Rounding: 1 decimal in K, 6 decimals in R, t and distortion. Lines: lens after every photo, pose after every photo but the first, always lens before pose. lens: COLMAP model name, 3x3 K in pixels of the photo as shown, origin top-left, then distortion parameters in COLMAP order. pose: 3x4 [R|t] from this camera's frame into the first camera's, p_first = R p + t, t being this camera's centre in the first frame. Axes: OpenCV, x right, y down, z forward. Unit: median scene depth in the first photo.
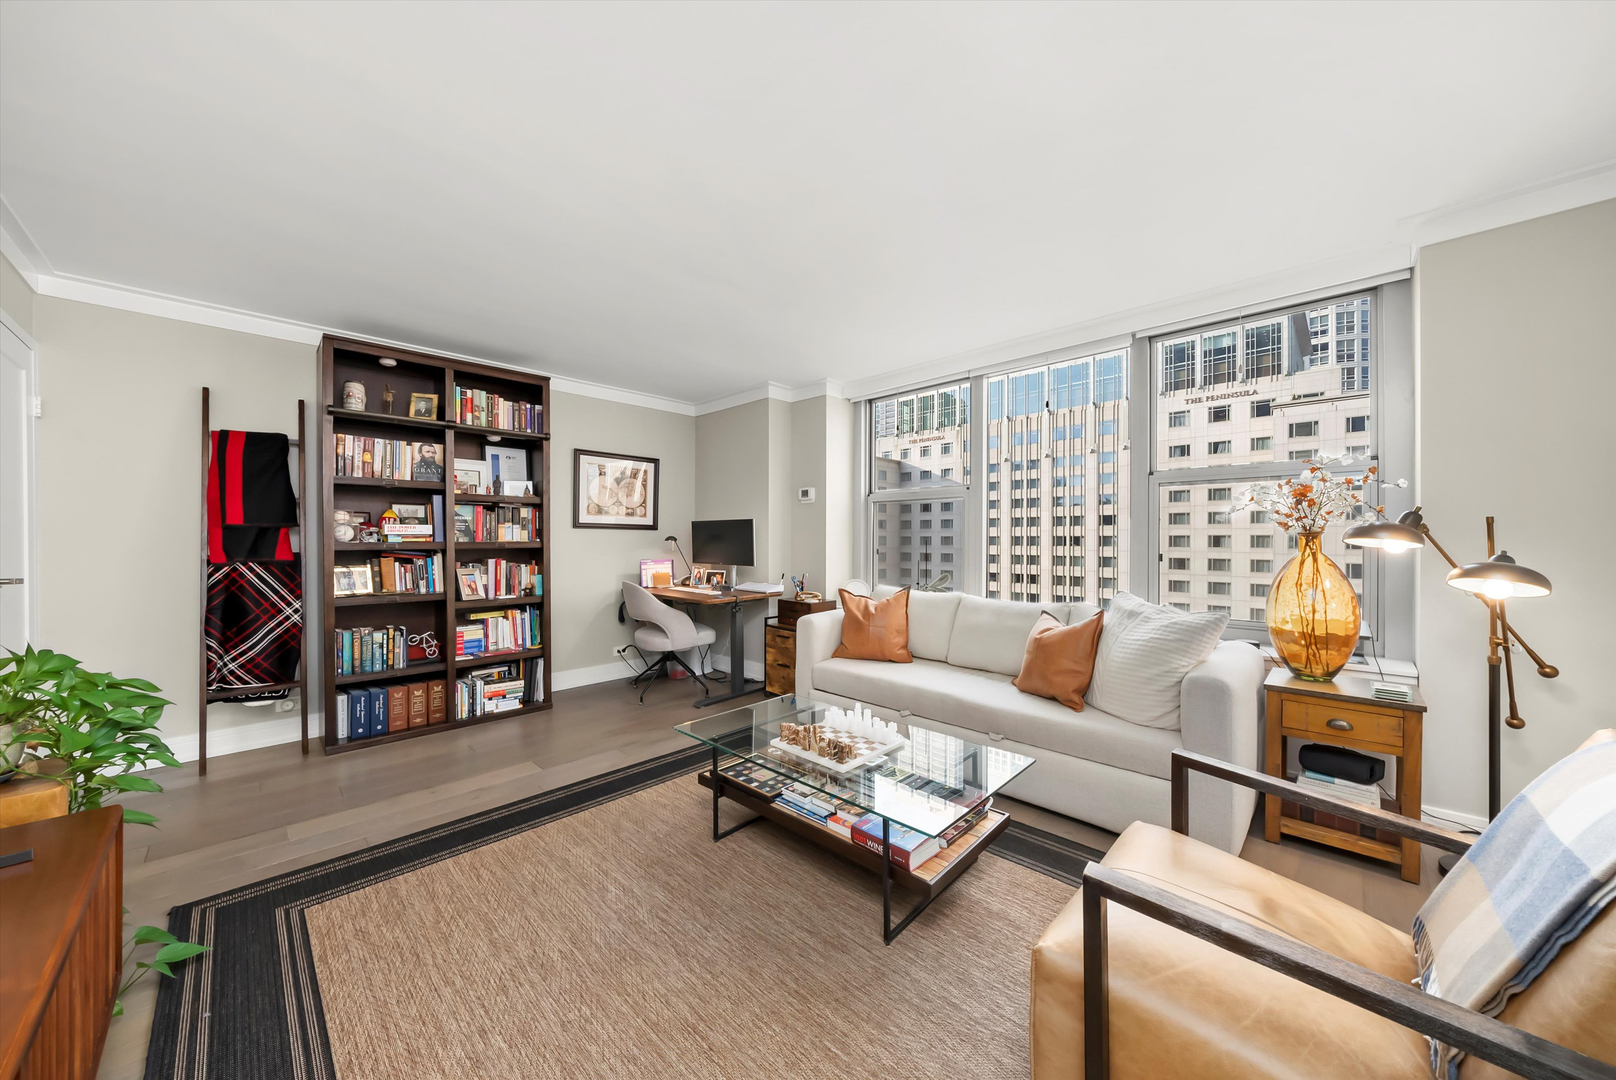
lens RADIAL K [[580.0, 0, 810.0], [0, 580.0, 526.3], [0, 0, 1]] dist [-0.003200, -0.000093]
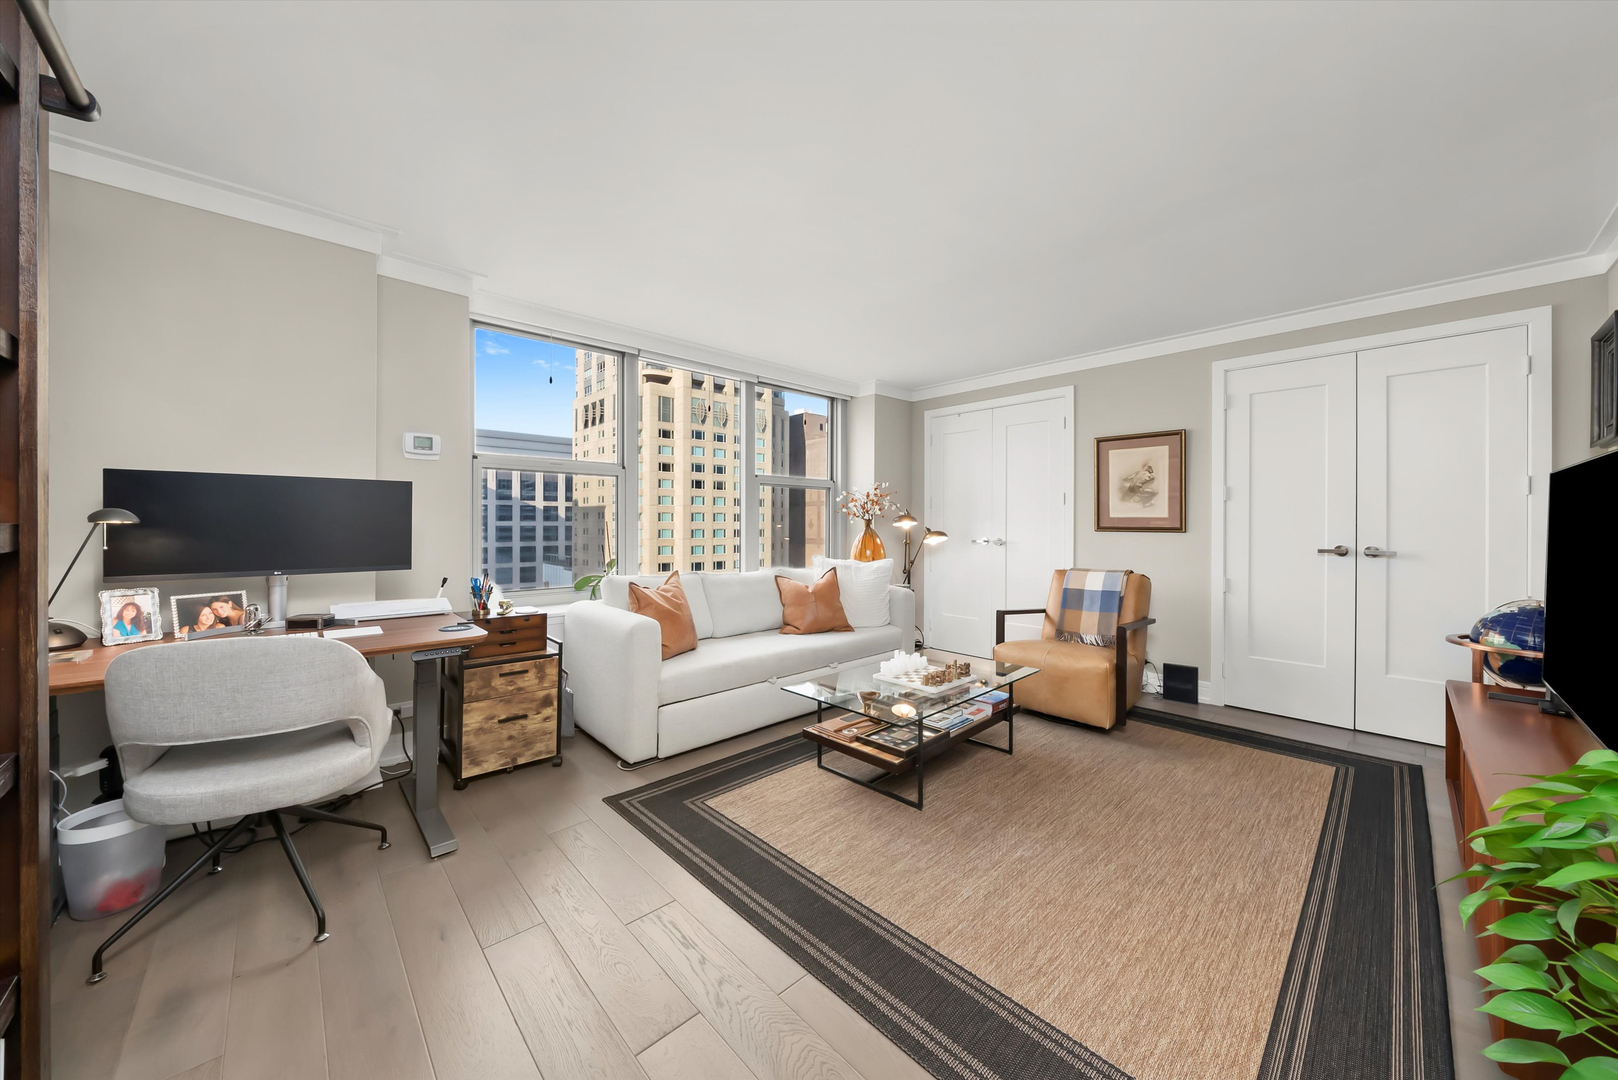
lens RADIAL K [[562.9, 0, 837.7], [0, 562.9, 521.4], [0, 0, 1]] dist [-0.013245, -0.000019]
pose [[0.003180, 0.004803, 0.999983, -1.350729], [-0.024046, 0.999700, -0.004725, 0.038722], [-0.999706, -0.024031, 0.003295, 1.332838]]
